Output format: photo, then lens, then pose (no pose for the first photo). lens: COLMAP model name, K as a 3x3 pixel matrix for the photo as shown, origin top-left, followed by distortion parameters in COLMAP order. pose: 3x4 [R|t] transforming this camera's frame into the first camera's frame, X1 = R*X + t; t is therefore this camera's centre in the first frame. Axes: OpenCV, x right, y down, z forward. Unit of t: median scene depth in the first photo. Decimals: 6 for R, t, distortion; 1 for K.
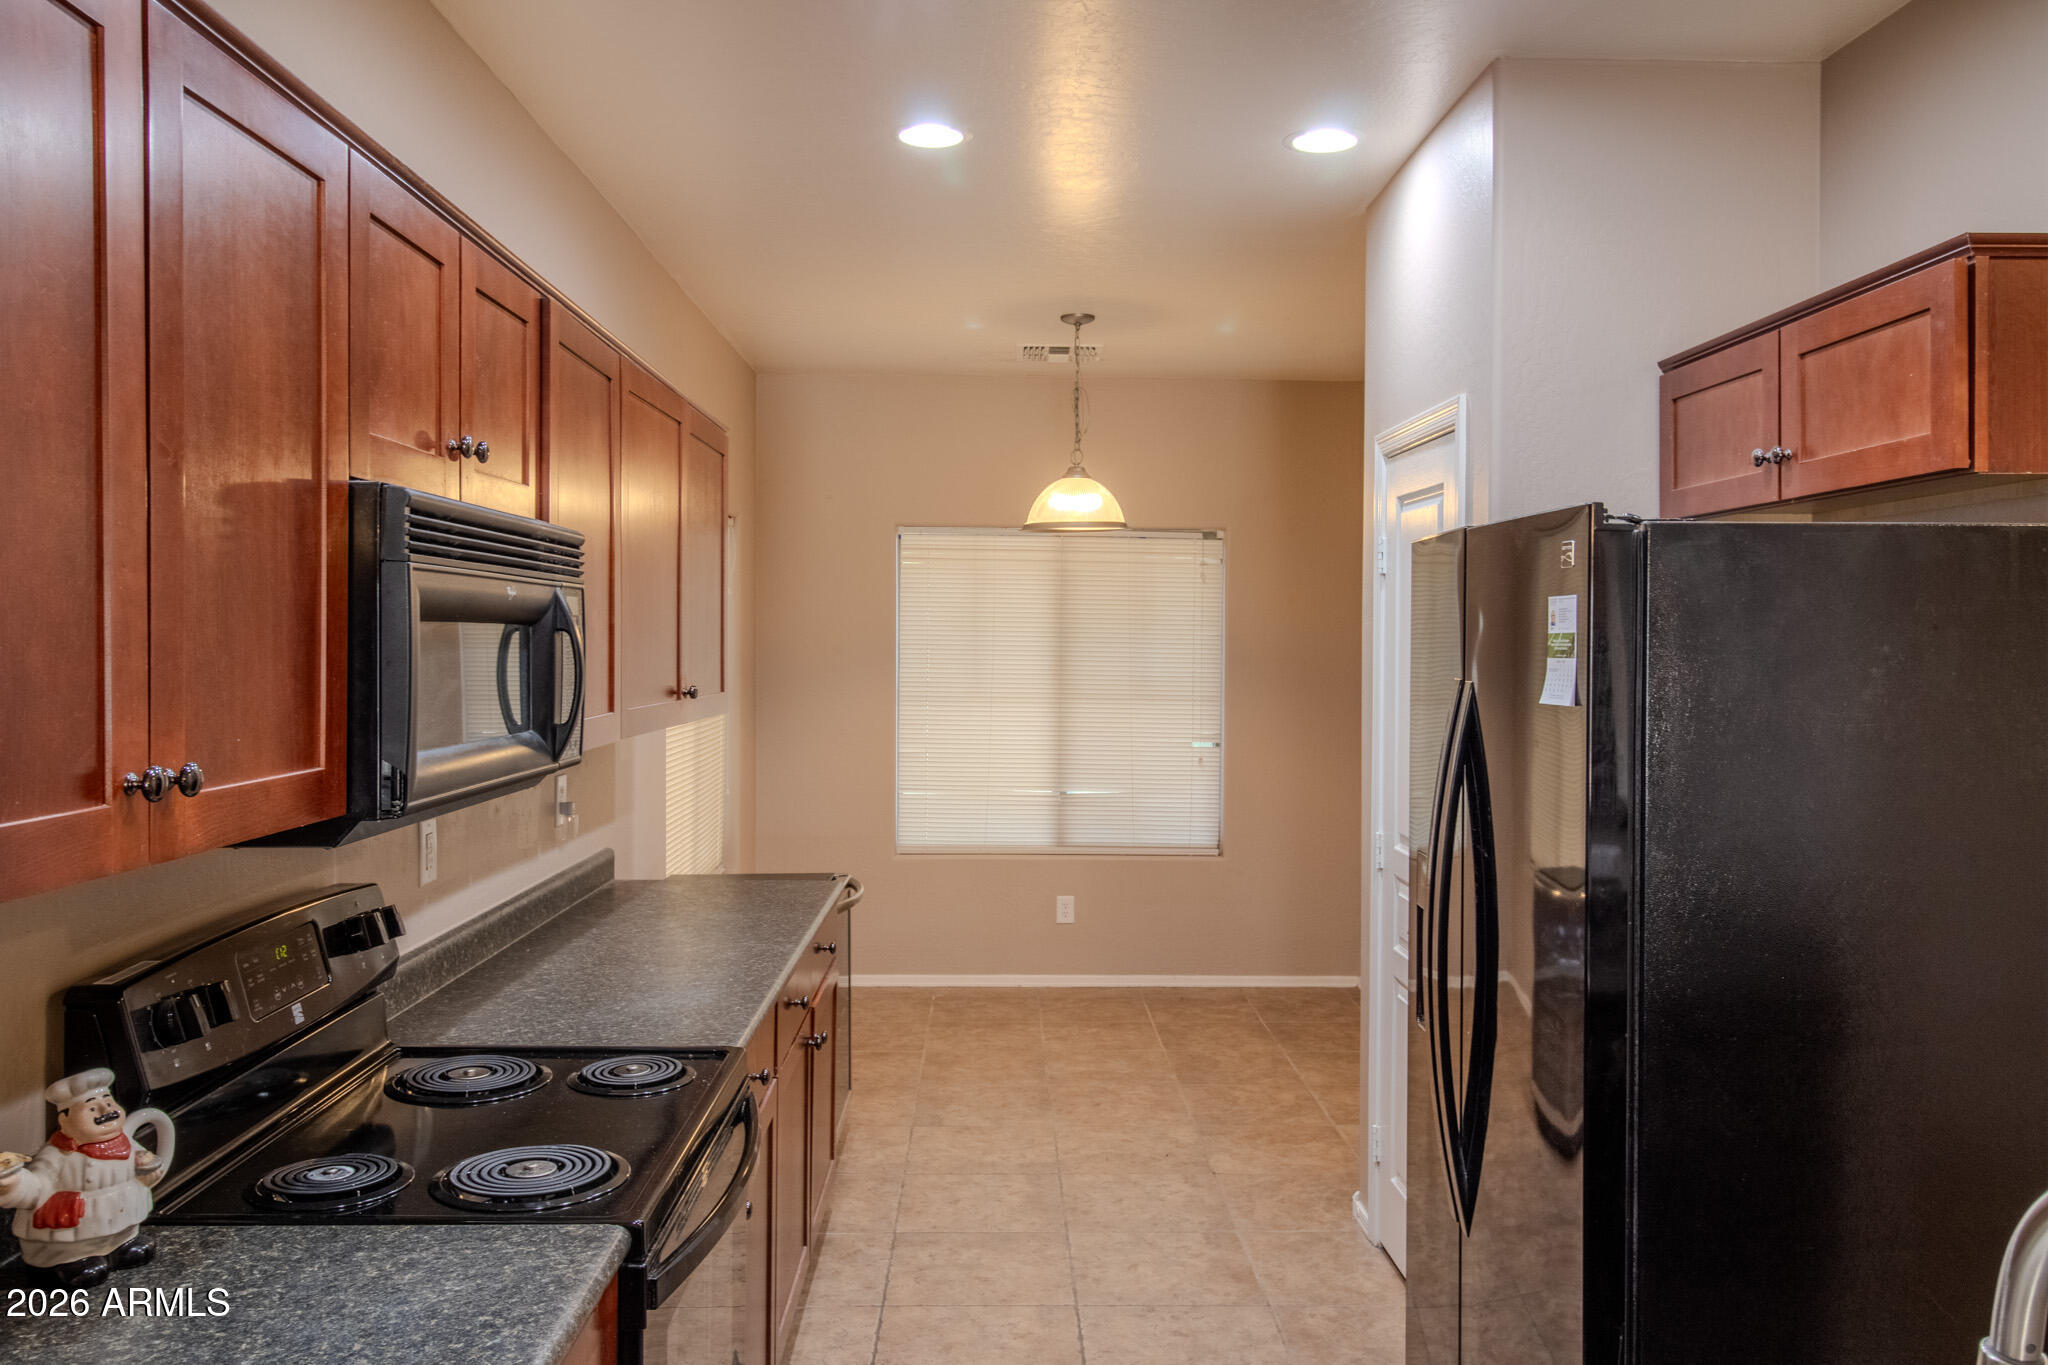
lens RADIAL K [[1571.1, 0, 1030.8], [0, 1571.1, 660.9], [0, 0, 1]] dist [0.014640, -0.009644]
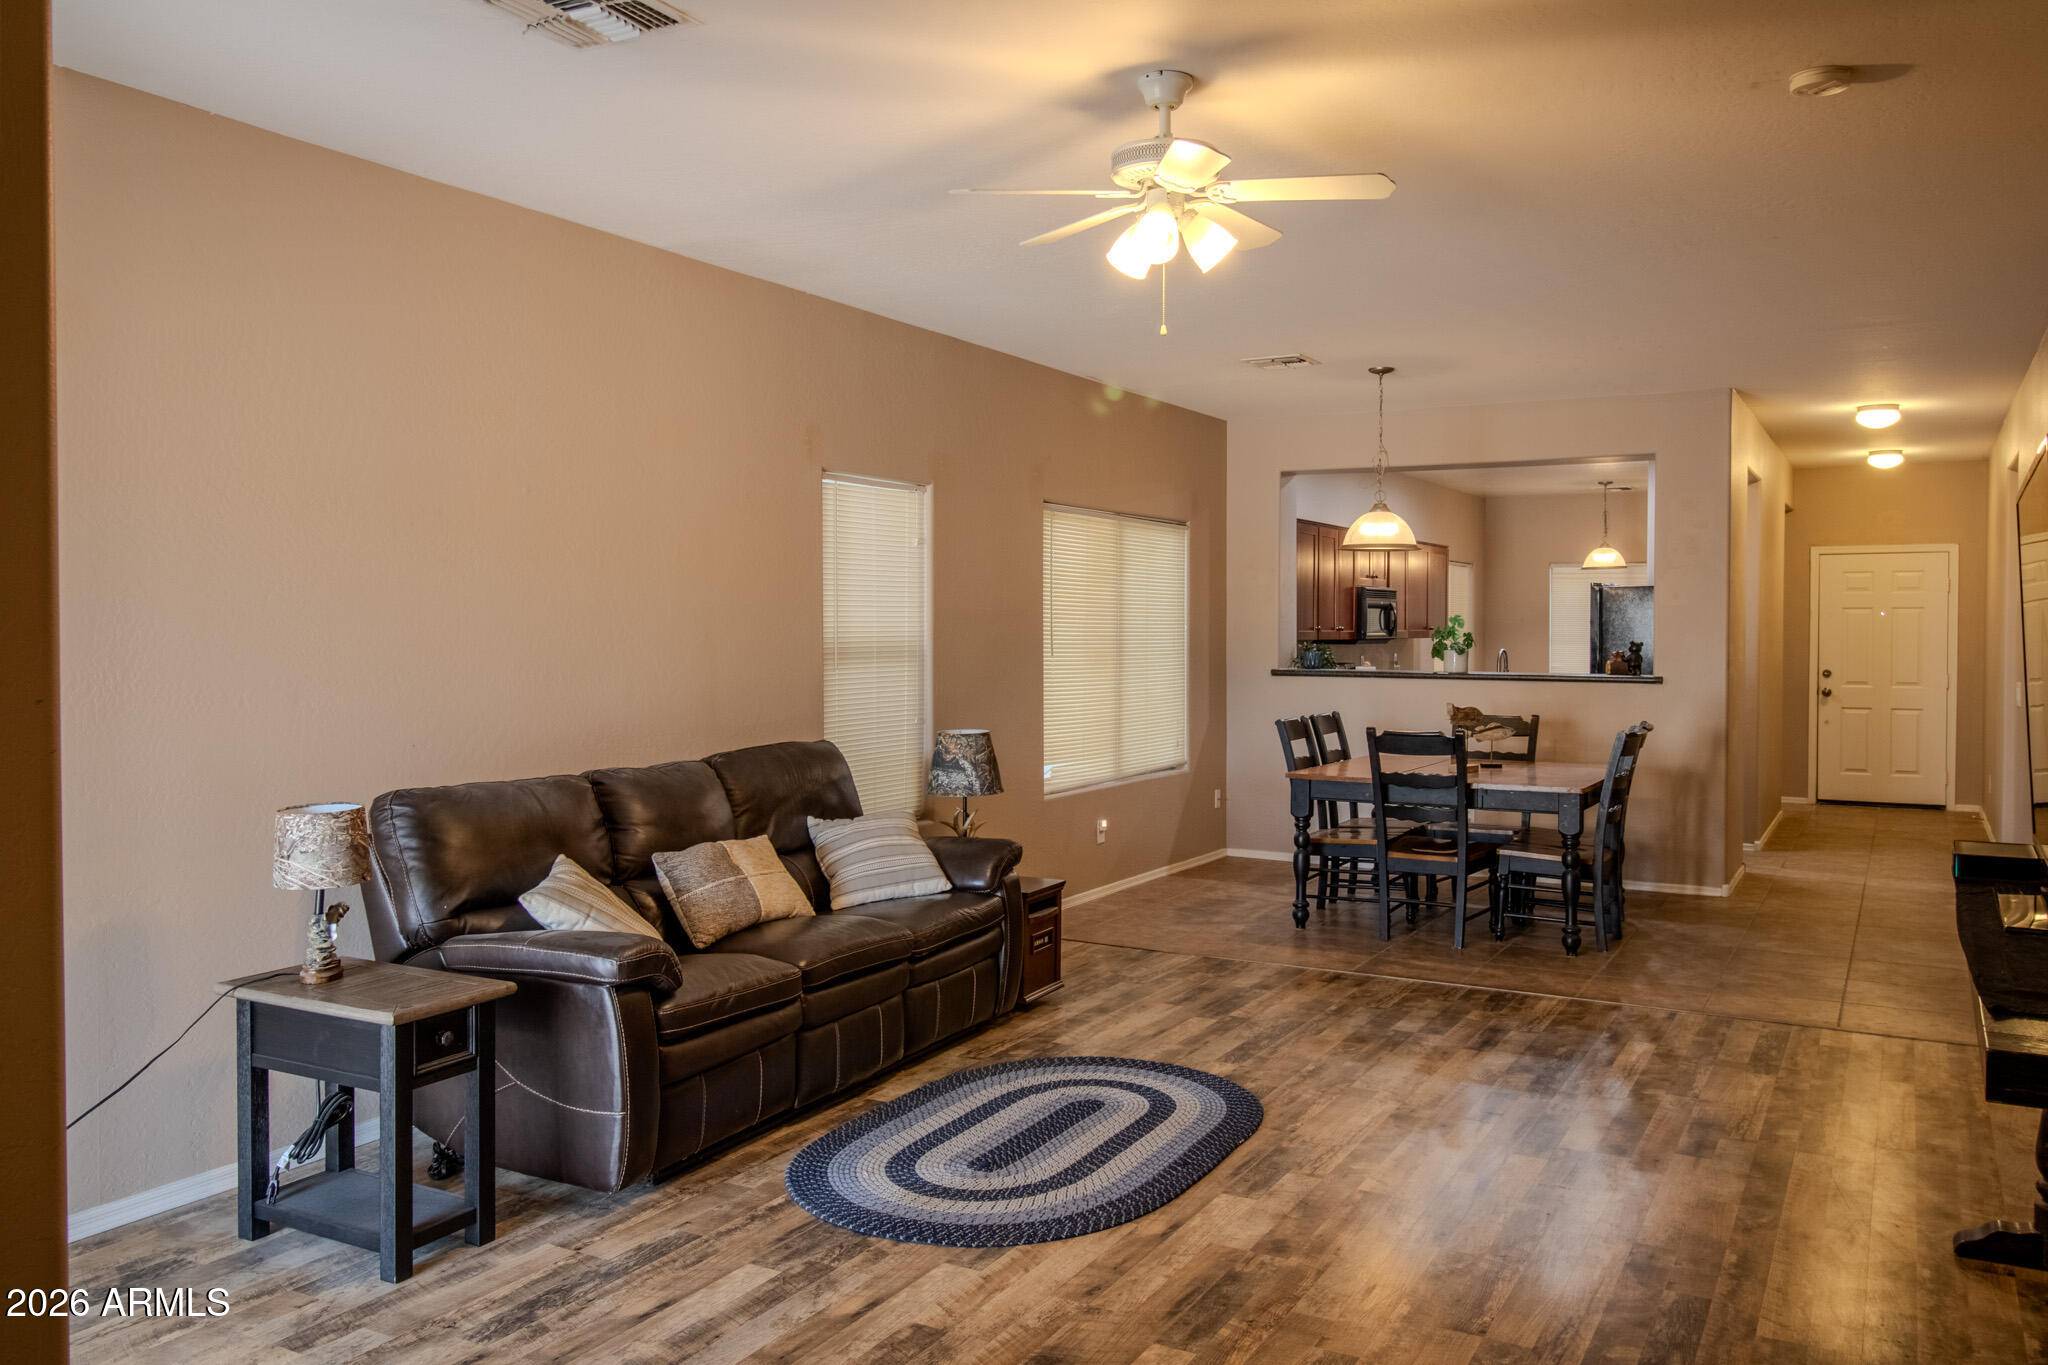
lens RADIAL K [[1571.1, 0, 1030.8], [0, 1571.1, 660.9], [0, 0, 1]] dist [0.014640, -0.009644]
pose [[0.861162, 0.007203, -0.508280, 0.867704], [-0.002626, 0.999949, 0.009721, 0.067001], [0.508325, -0.007037, 0.861137, -2.688047]]
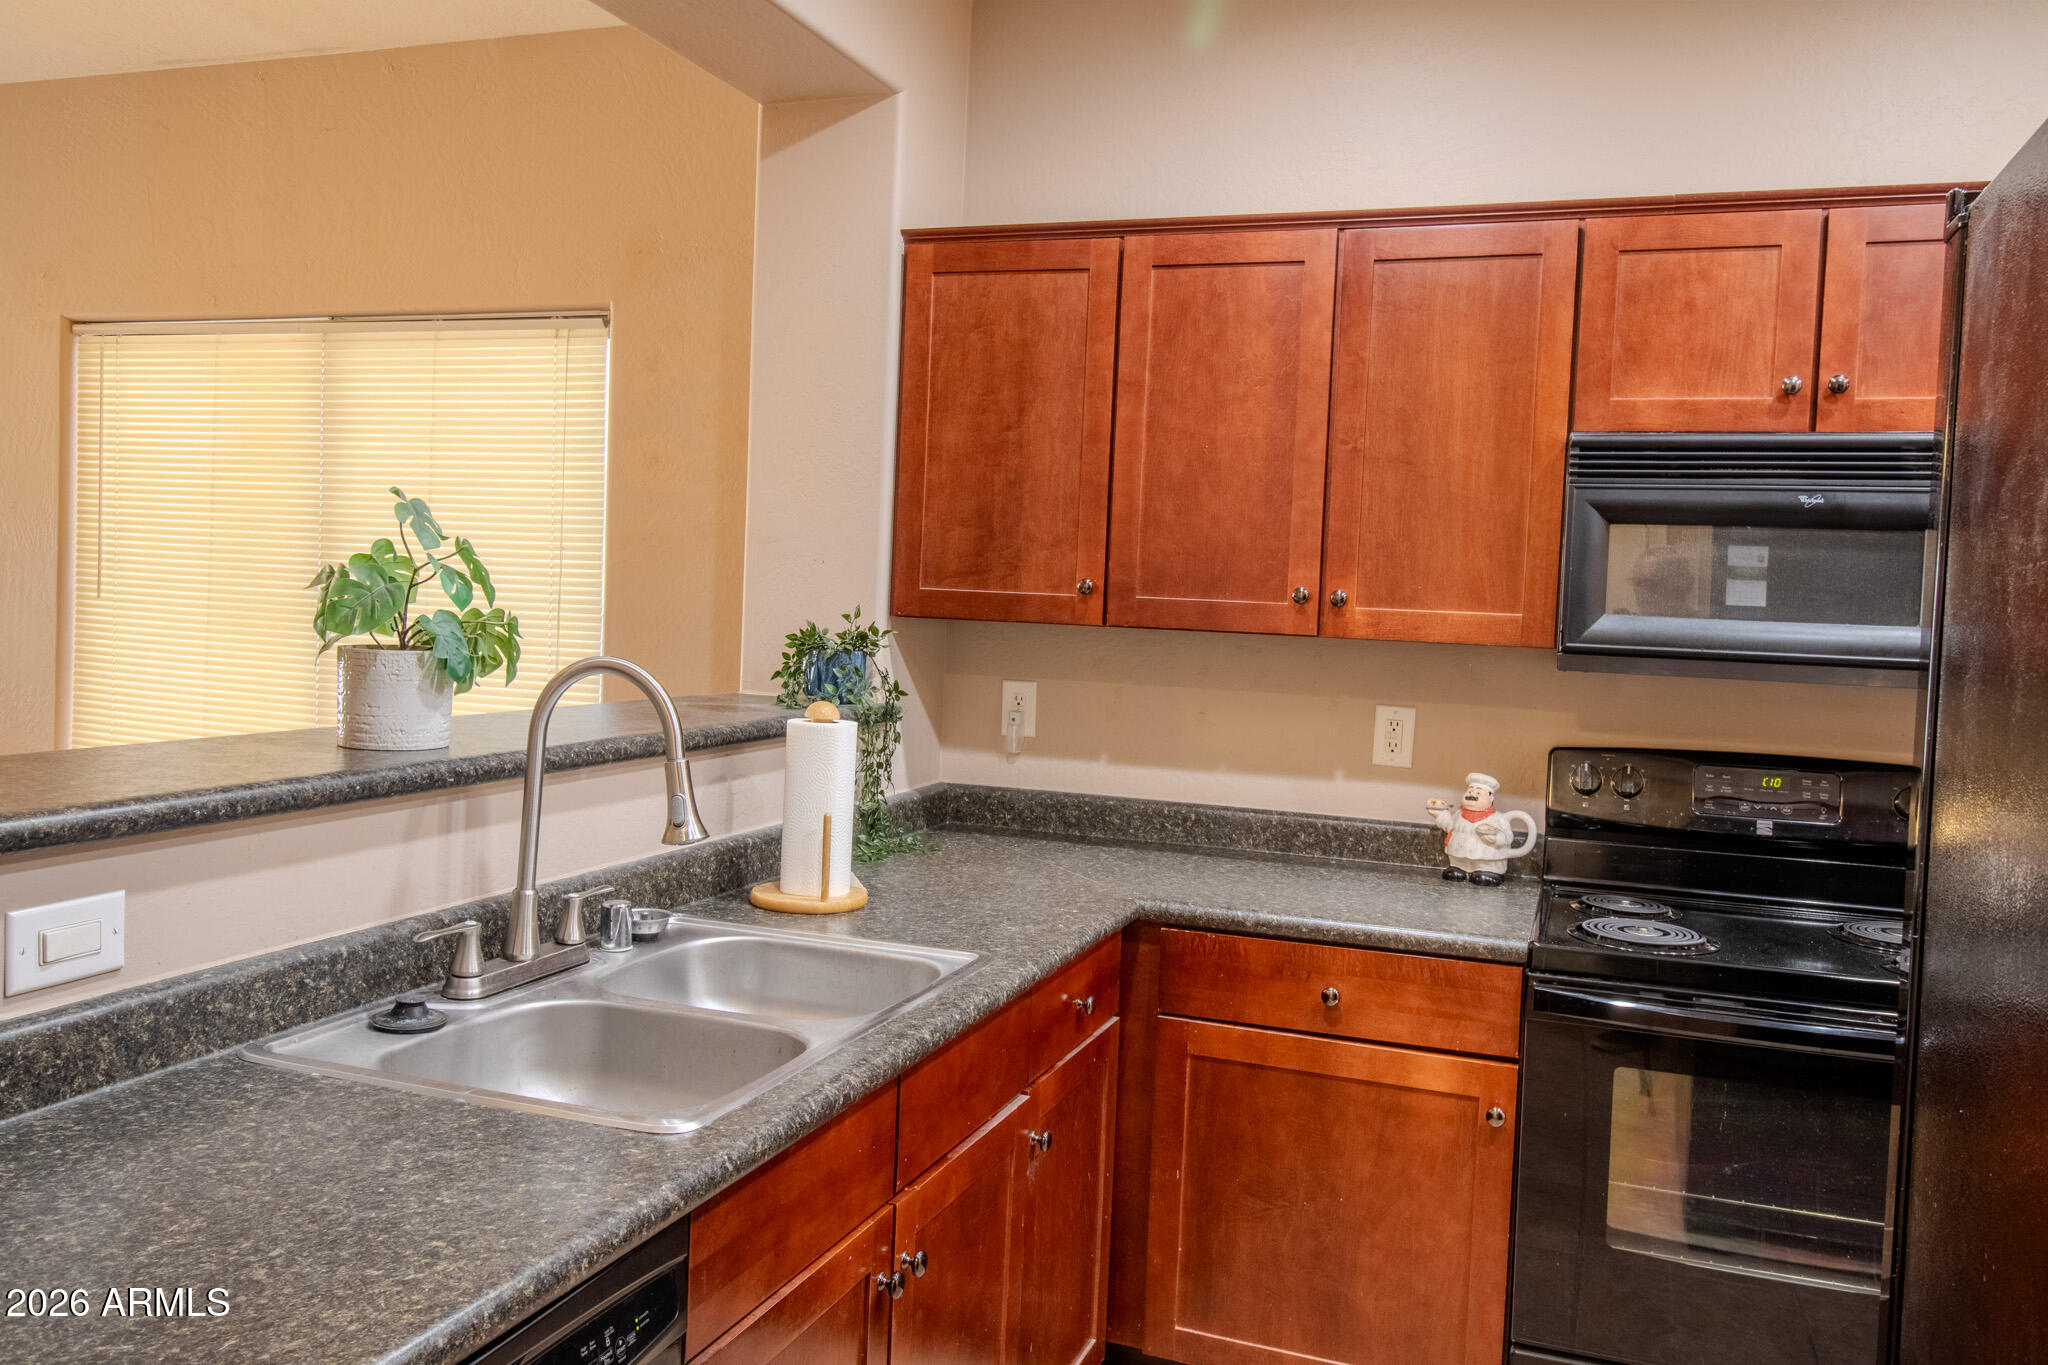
lens RADIAL K [[1571.1, 0, 1030.8], [0, 1571.1, 660.9], [0, 0, 1]] dist [0.014640, -0.009644]
pose [[-0.363164, 0.019730, -0.931516, 0.642141], [-0.054066, 0.997645, 0.042209, 0.037883], [0.930155, 0.065693, -0.361242, 0.560546]]
